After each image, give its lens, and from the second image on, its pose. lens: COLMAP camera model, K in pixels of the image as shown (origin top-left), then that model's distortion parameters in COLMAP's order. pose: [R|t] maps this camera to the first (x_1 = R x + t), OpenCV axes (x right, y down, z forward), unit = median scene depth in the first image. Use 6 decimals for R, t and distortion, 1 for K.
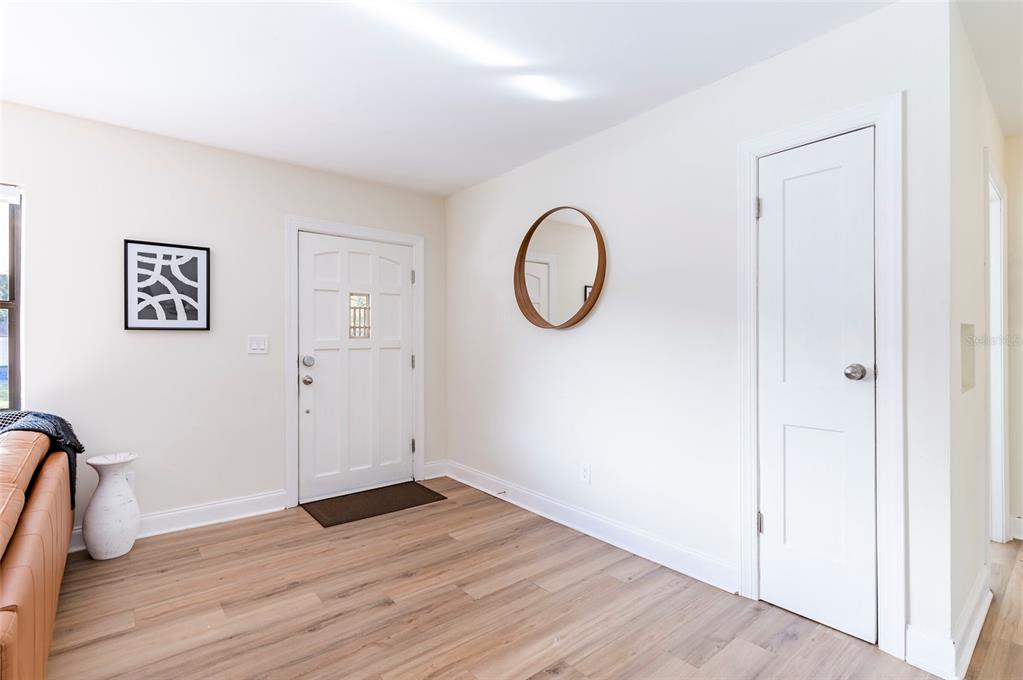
lens RADIAL K [[478.1, 0, 512.9], [0, 478.1, 339.9], [0, 0, 1]] dist [-0.003927, -0.001021]
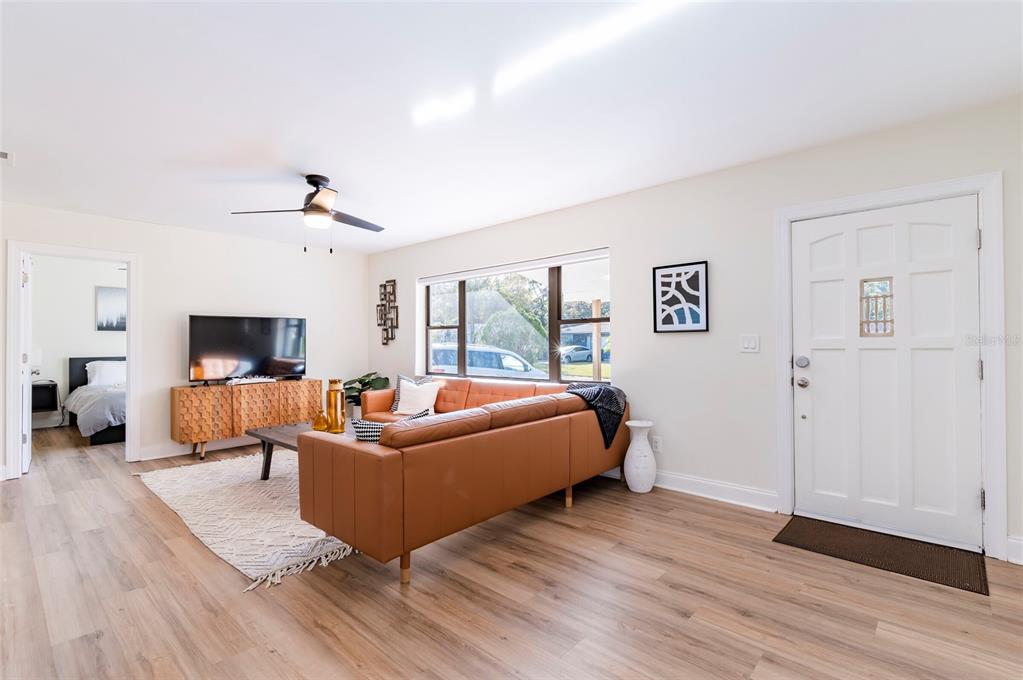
lens RADIAL K [[478.1, 0, 518.8], [0, 478.1, 338.5], [0, 0, 1]] dist [-0.003927, -0.001021]
pose [[0.135548, -0.006807, -0.990747, 0.480222], [0.012524, 0.999908, -0.005156, -0.002679], [0.990692, -0.011709, 0.135621, 0.403164]]
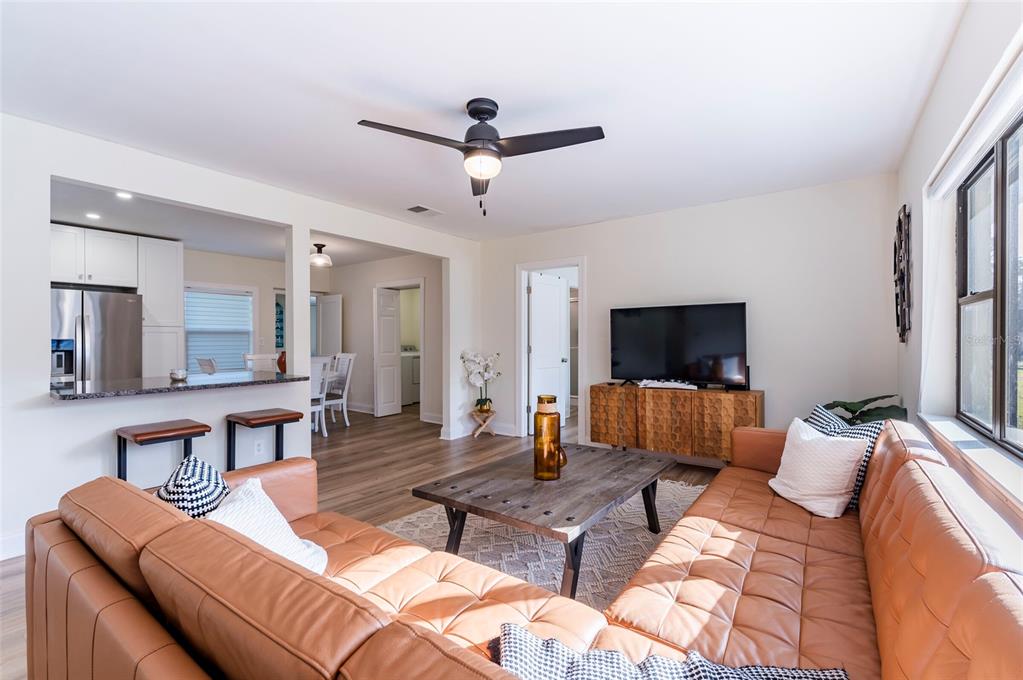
lens RADIAL K [[435.5, 0, 513.8], [0, 435.5, 341.8], [0, 0, 1]] dist [-0.004634, 0.000546]
pose [[-0.970541, 0.008955, -0.240771, -0.690027], [0.009382, 0.999956, -0.000626, -0.001198], [0.240754, -0.002866, -0.970582, 0.843254]]
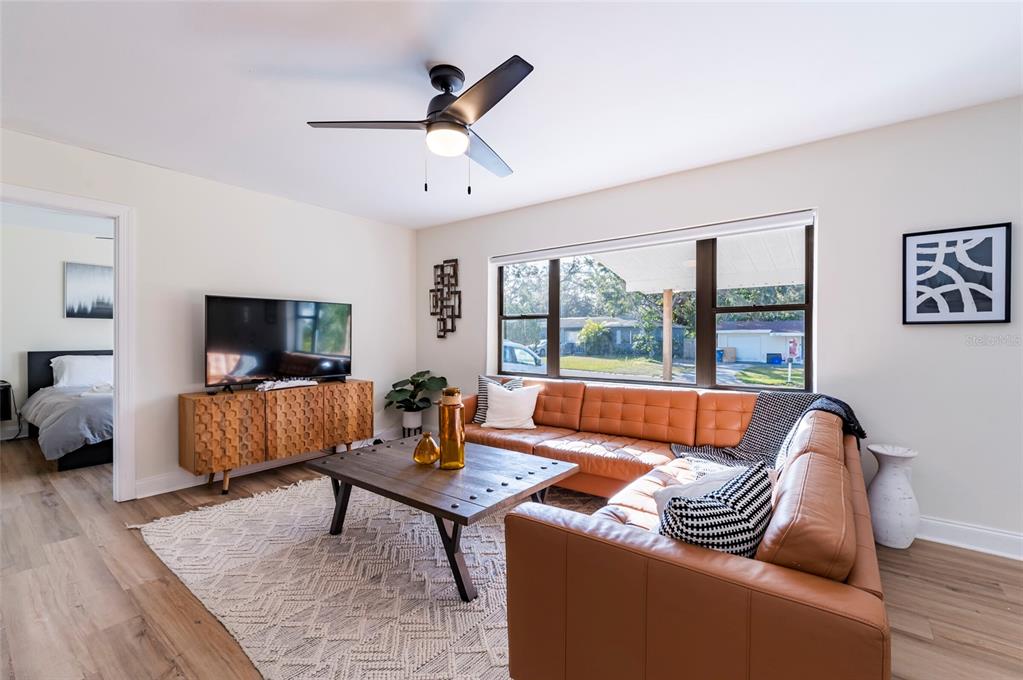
lens RADIAL K [[435.5, 0, 515.4], [0, 435.5, 339.2], [0, 0, 1]] dist [-0.004634, 0.000546]
pose [[0.217130, 0.009511, -0.976096, -0.095751], [0.004831, 0.999930, 0.010817, -0.003874], [0.976131, -0.007064, 0.217069, 0.005980]]
